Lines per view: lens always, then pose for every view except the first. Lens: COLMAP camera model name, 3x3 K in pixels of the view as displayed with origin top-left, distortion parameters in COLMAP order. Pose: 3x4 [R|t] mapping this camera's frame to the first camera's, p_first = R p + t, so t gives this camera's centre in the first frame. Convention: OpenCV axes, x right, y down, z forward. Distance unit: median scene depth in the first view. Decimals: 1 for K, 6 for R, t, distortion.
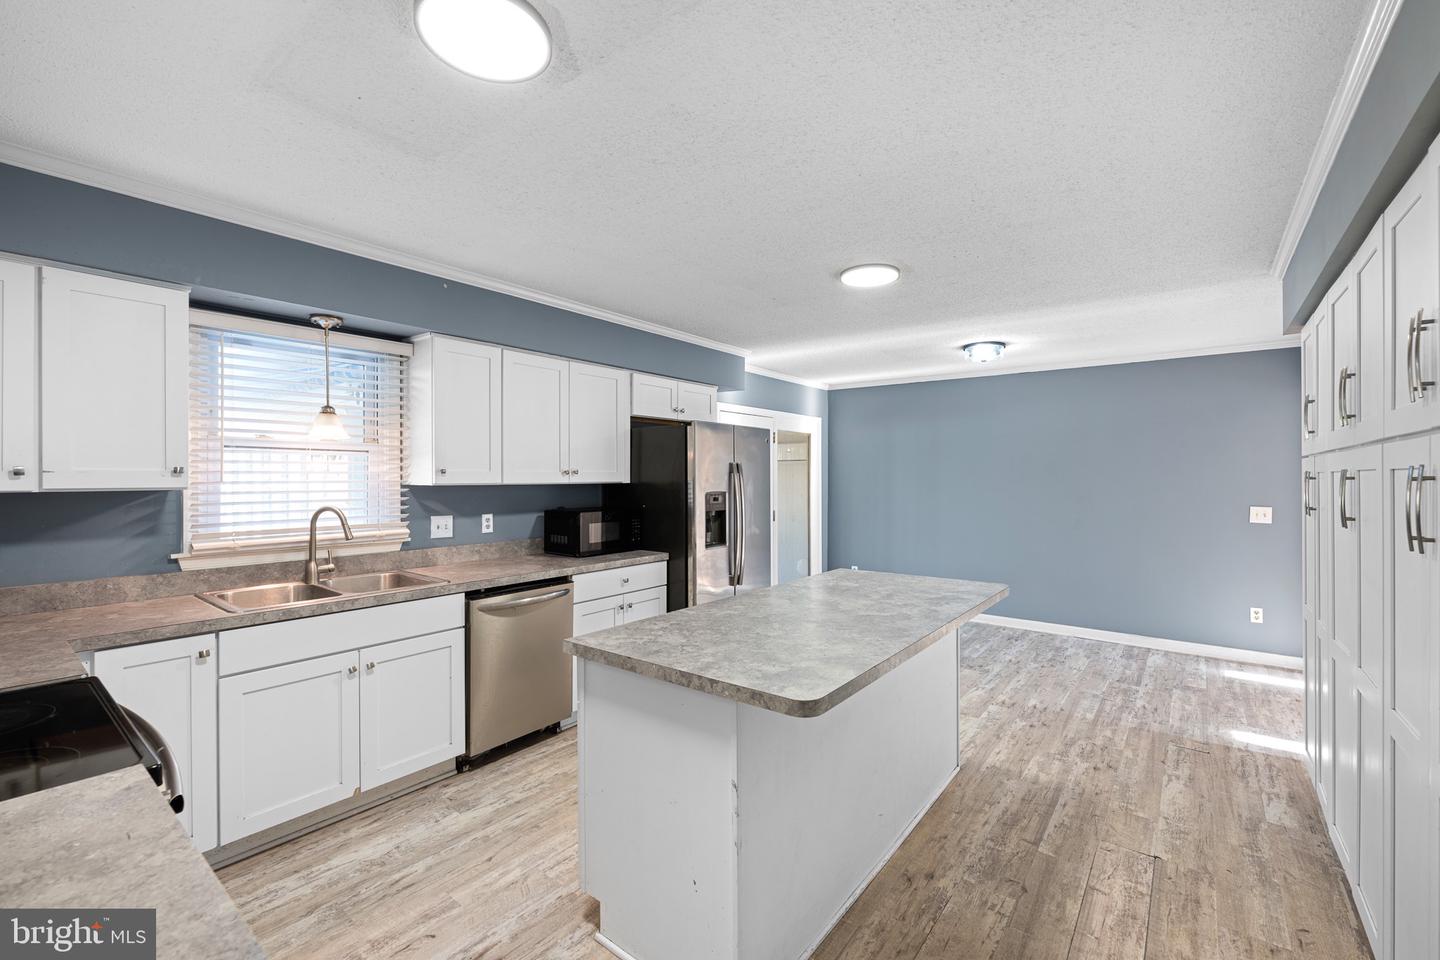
lens RADIAL K [[621.9, 0, 707.9], [0, 621.9, 481.8], [0, 0, 1]] dist [-0.001582, 0.000138]
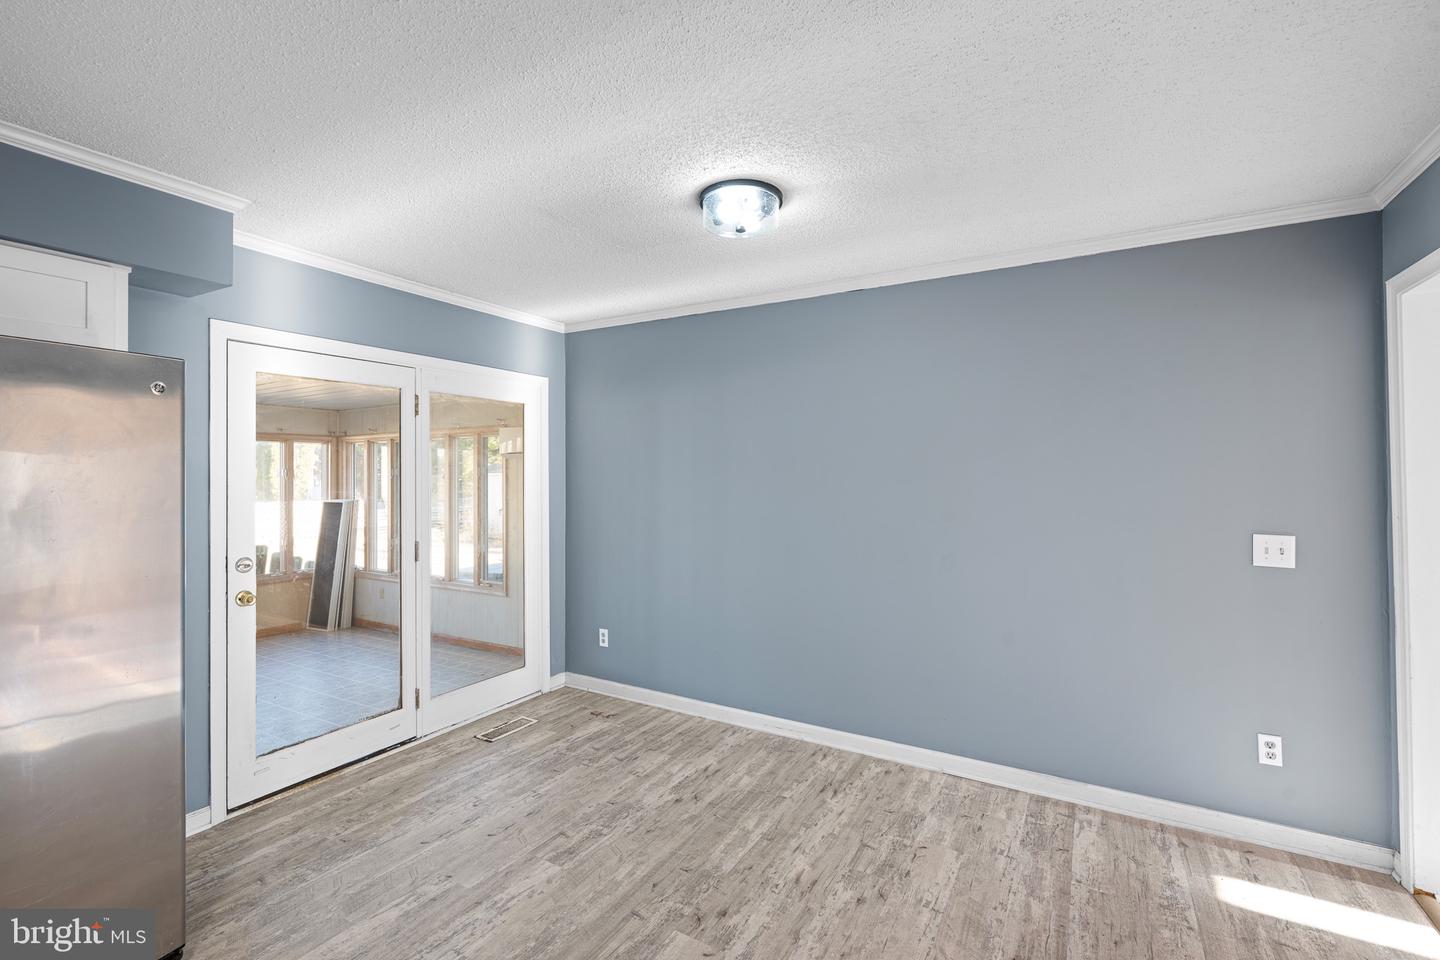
lens RADIAL K [[639.1, 0, 709.9], [0, 639.1, 475.8], [0, 0, 1]] dist [-0.003699, -0.000097]
pose [[0.992131, -0.005115, 0.125096, 0.357113], [0.005931, 0.999964, -0.006144, -0.008020], [-0.125060, 0.006838, 0.992126, 0.527287]]
